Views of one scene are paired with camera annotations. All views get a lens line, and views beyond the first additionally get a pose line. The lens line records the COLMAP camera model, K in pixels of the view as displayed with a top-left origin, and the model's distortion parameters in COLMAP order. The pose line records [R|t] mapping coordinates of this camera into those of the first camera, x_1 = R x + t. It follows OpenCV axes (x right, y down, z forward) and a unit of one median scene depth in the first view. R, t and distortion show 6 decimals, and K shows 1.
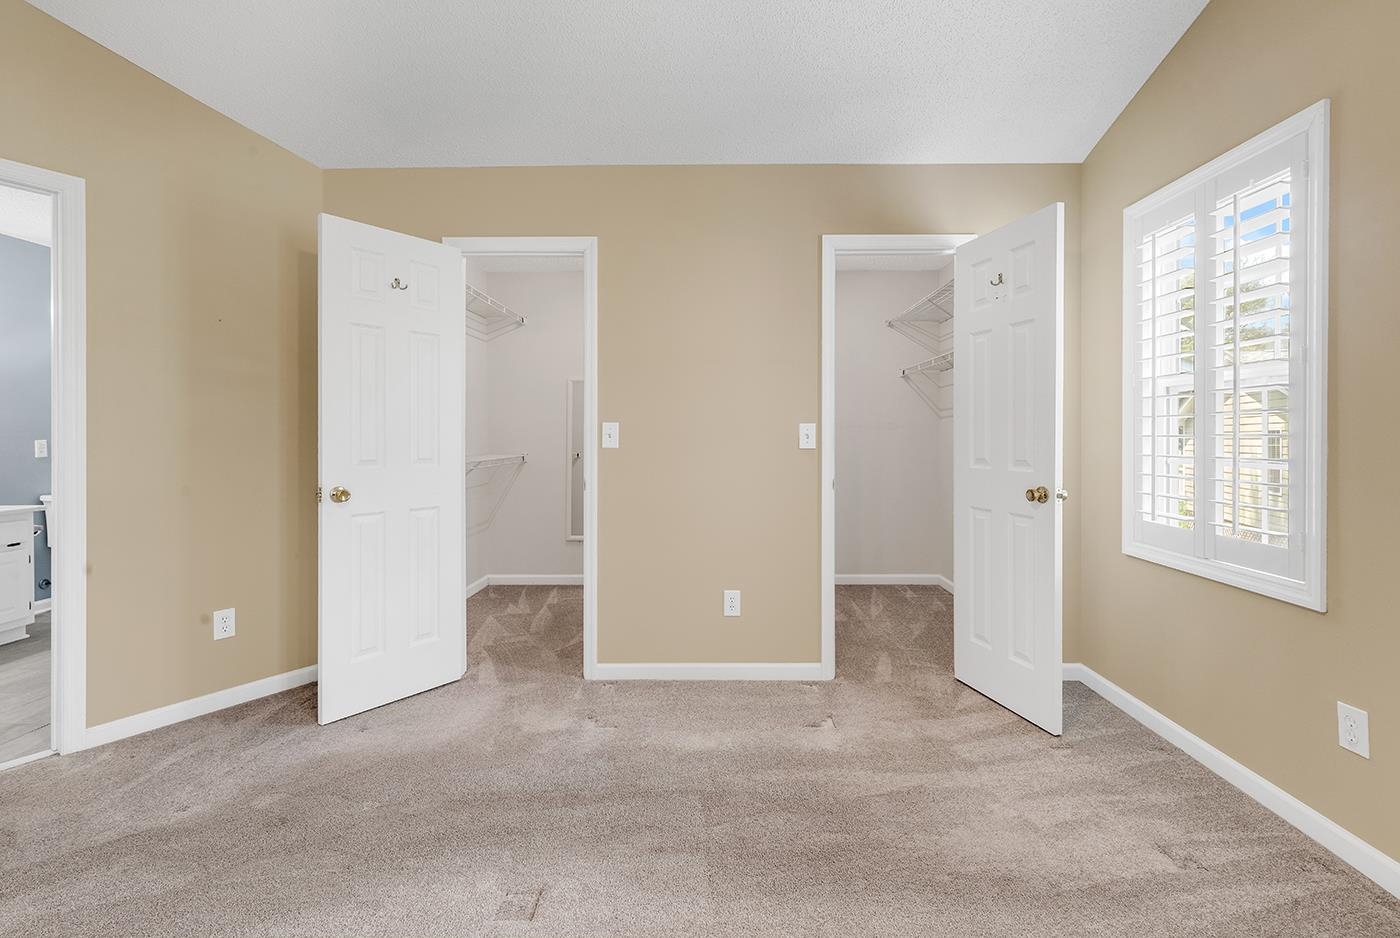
lens RADIAL K [[637.3, 0, 715.5], [0, 637.3, 447.1], [0, 0, 1]] dist [0.008217, -0.002232]
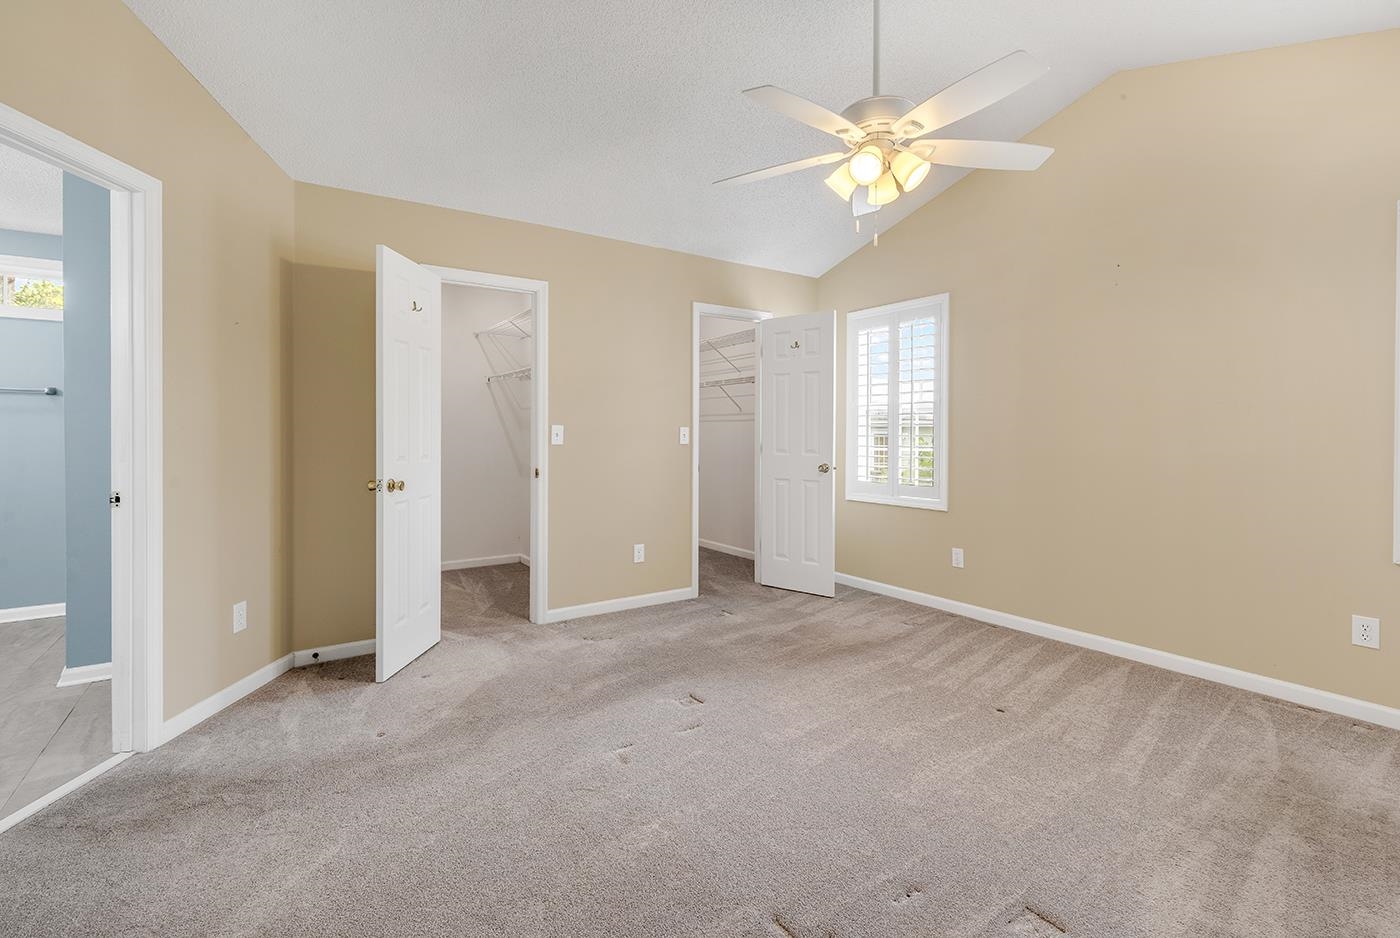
lens RADIAL K [[637.3, 0, 693.6], [0, 637.3, 457.2], [0, 0, 1]] dist [0.008217, -0.002232]
pose [[0.827514, -0.017690, 0.561166, -0.717142], [0.008786, 0.999789, 0.018562, 0.005498], [-0.561376, -0.010430, 0.827495, -0.258971]]
